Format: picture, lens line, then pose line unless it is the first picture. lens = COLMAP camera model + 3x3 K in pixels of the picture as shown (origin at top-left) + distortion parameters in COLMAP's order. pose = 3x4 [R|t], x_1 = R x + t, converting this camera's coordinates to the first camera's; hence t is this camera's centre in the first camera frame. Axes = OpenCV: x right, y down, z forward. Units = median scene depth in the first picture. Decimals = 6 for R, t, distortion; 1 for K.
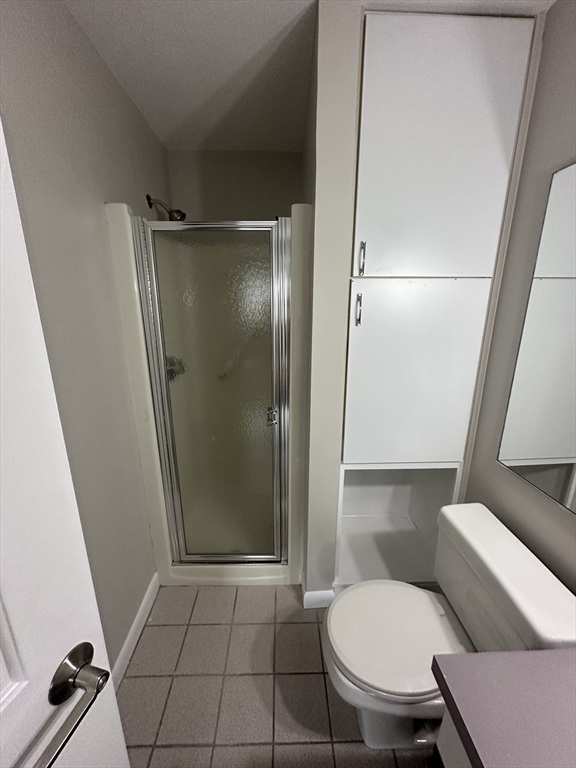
lens RADIAL K [[305.4, 0, 281.9], [0, 305.4, 382.7], [0, 0, 1]] dist [-0.003695, 0.000712]
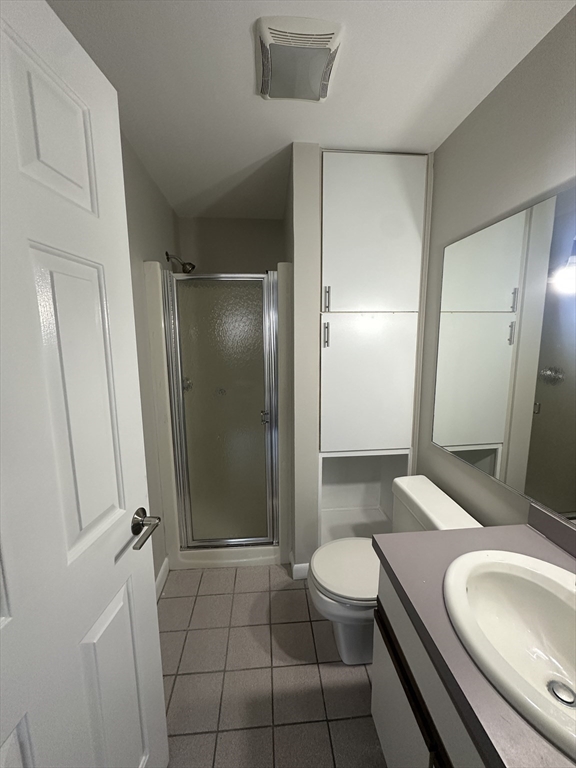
lens RADIAL K [[305.4, 0, 280.1], [0, 305.4, 377.5], [0, 0, 1]] dist [-0.003695, 0.000712]
pose [[0.998908, -0.014666, 0.044364, -0.026615], [0.020046, 0.992159, -0.123365, 0.120612], [-0.042207, 0.124119, 0.991369, -0.340103]]
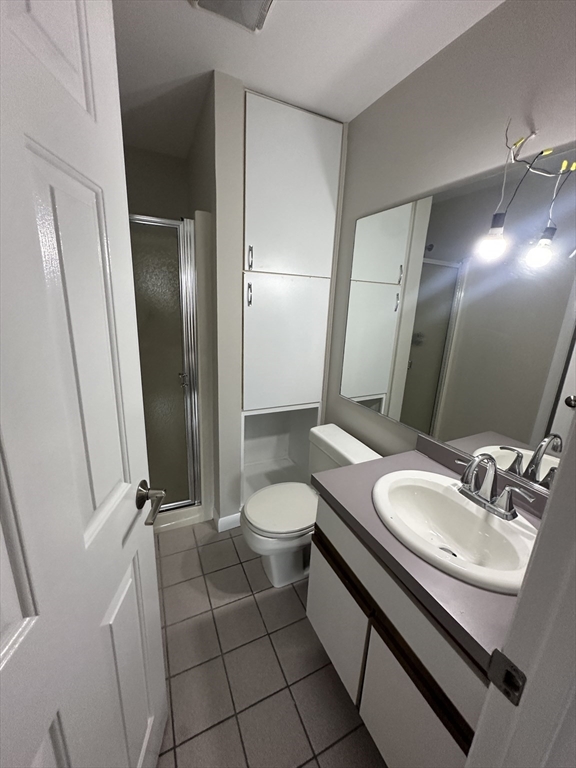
lens RADIAL K [[305.4, 0, 283.4], [0, 305.4, 377.7], [0, 0, 1]] dist [-0.003695, 0.000712]
pose [[0.913159, -0.059427, 0.403249, -0.185504], [0.058277, 0.998186, 0.015133, 0.122208], [-0.403417, 0.009682, 0.914965, -0.317810]]
